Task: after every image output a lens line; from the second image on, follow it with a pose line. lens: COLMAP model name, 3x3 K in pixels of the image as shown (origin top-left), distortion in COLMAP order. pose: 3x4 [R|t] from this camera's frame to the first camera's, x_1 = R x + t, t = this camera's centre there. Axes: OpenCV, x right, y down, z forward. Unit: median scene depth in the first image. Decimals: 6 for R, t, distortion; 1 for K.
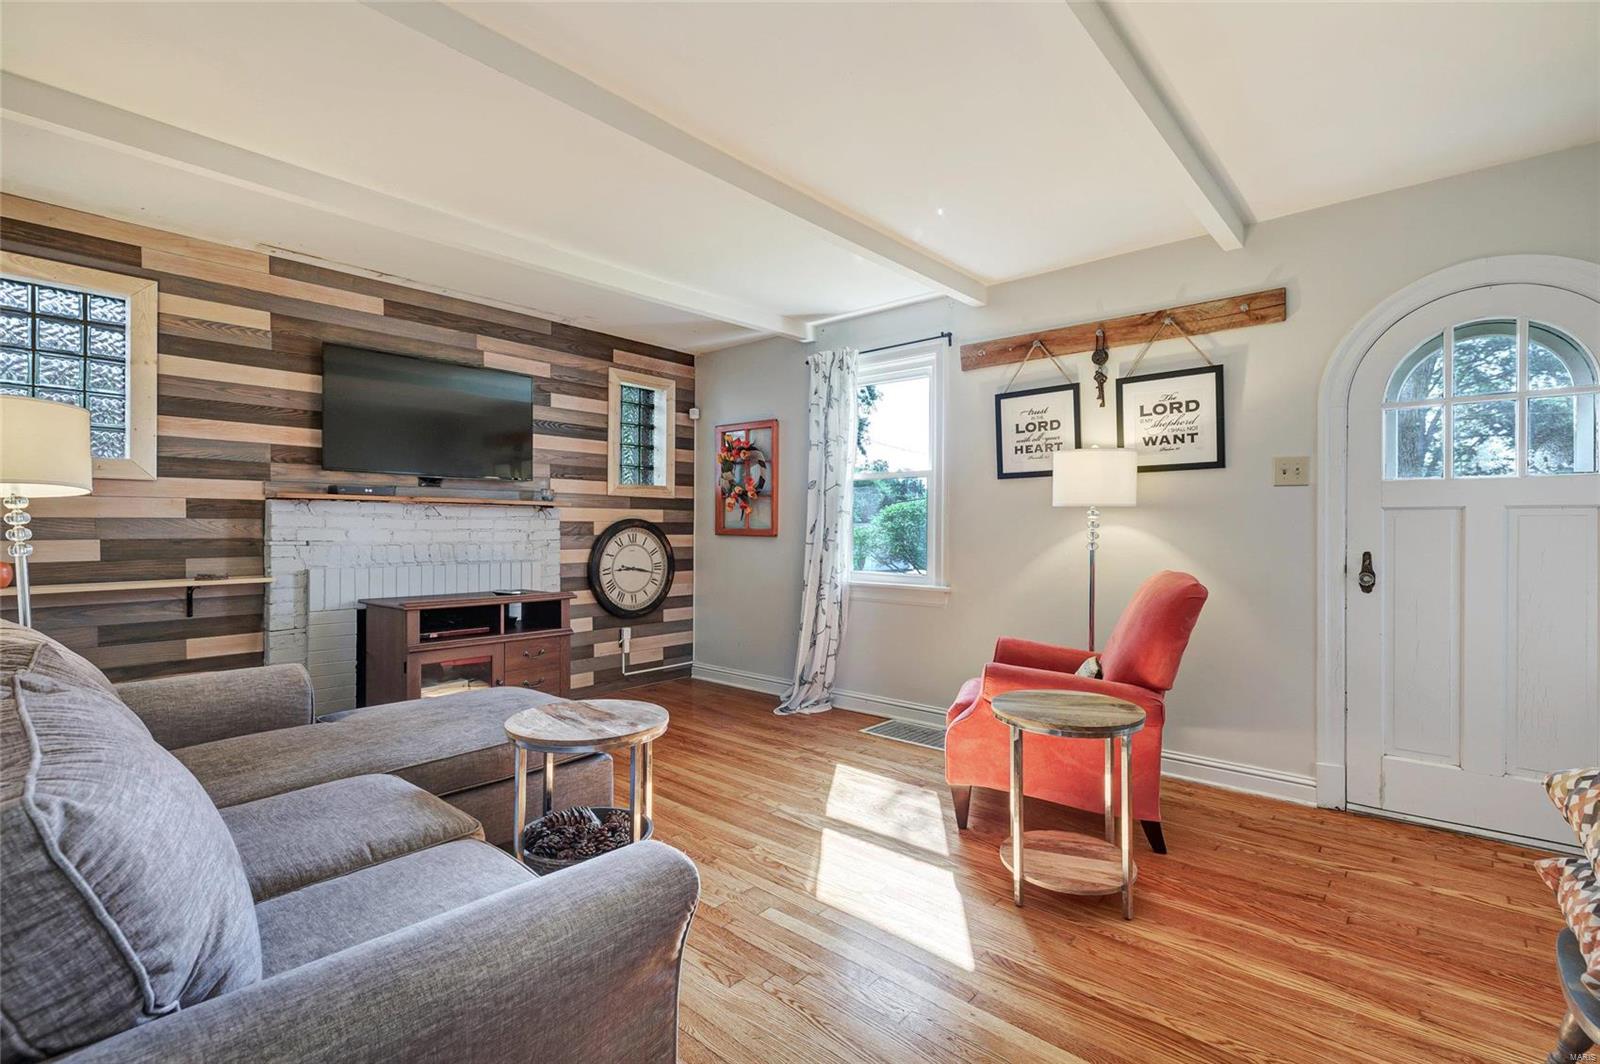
lens RADIAL K [[728.2, 0, 799.6], [0, 728.2, 532.5], [0, 0, 1]] dist [0.001778, -0.000013]
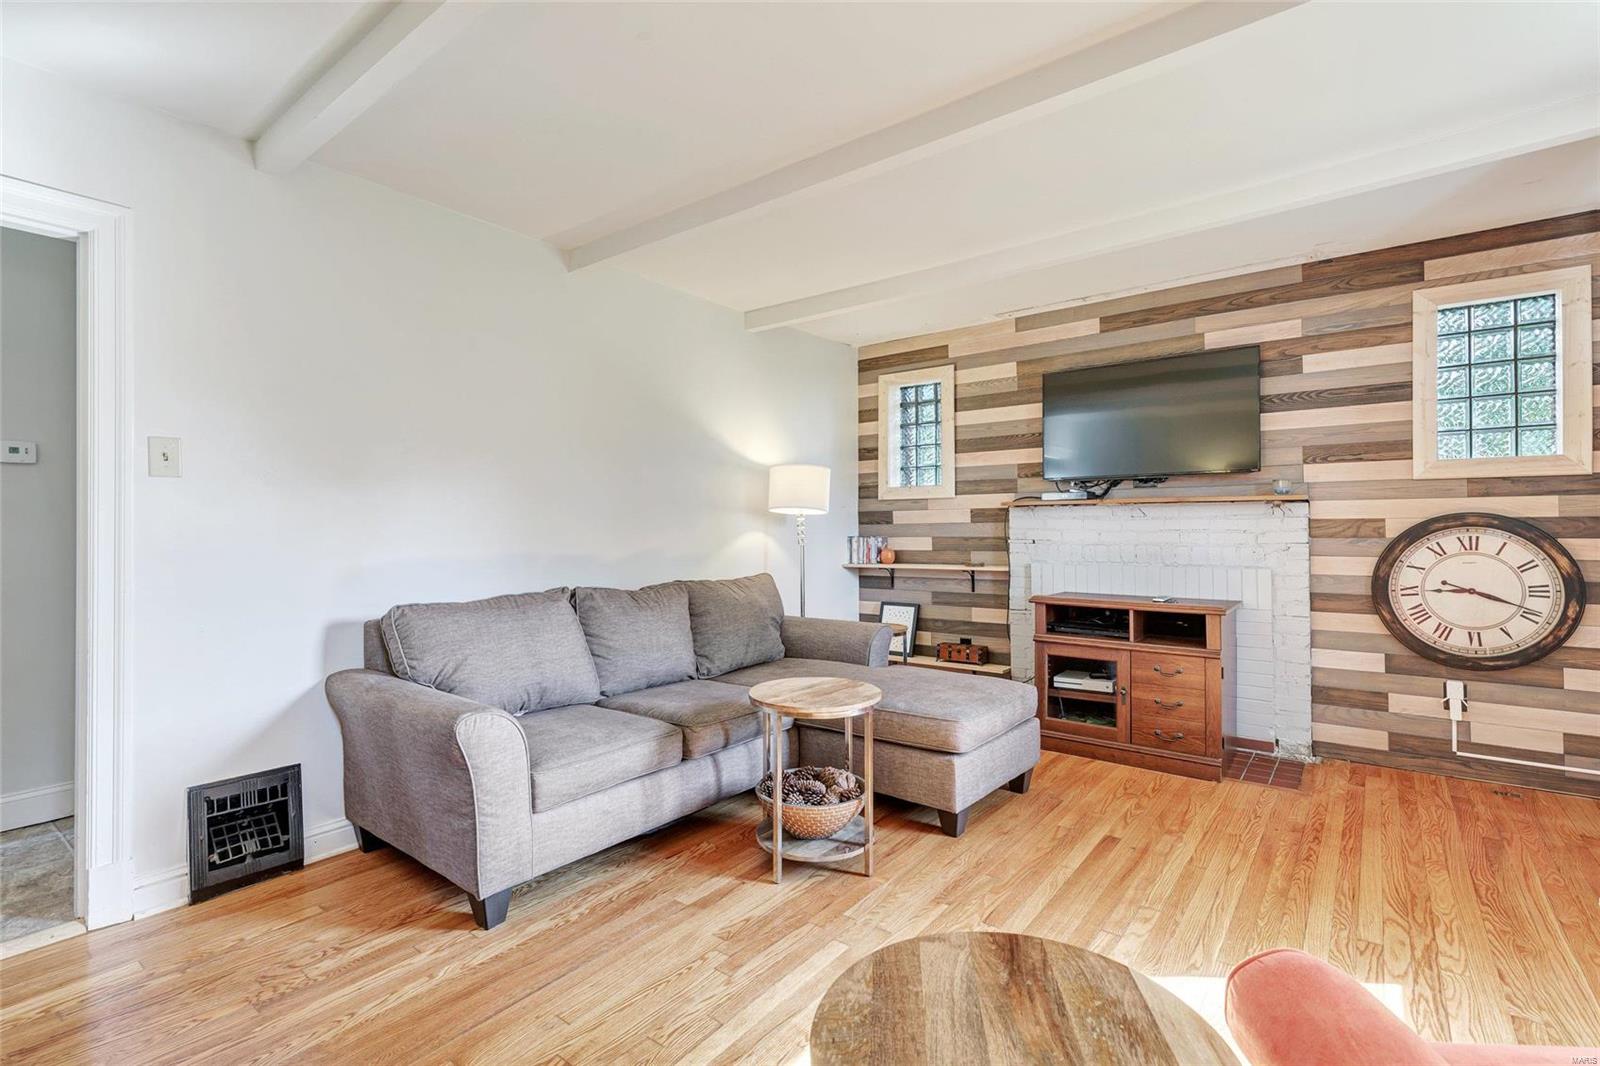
lens RADIAL K [[728.2, 0, 800.5], [0, 728.2, 527.1], [0, 0, 1]] dist [0.001778, -0.000013]
pose [[0.063850, -0.005005, -0.997947, 0.408188], [-0.002305, 0.999984, -0.005162, -0.001914], [0.997957, 0.002630, 0.063837, 0.413608]]
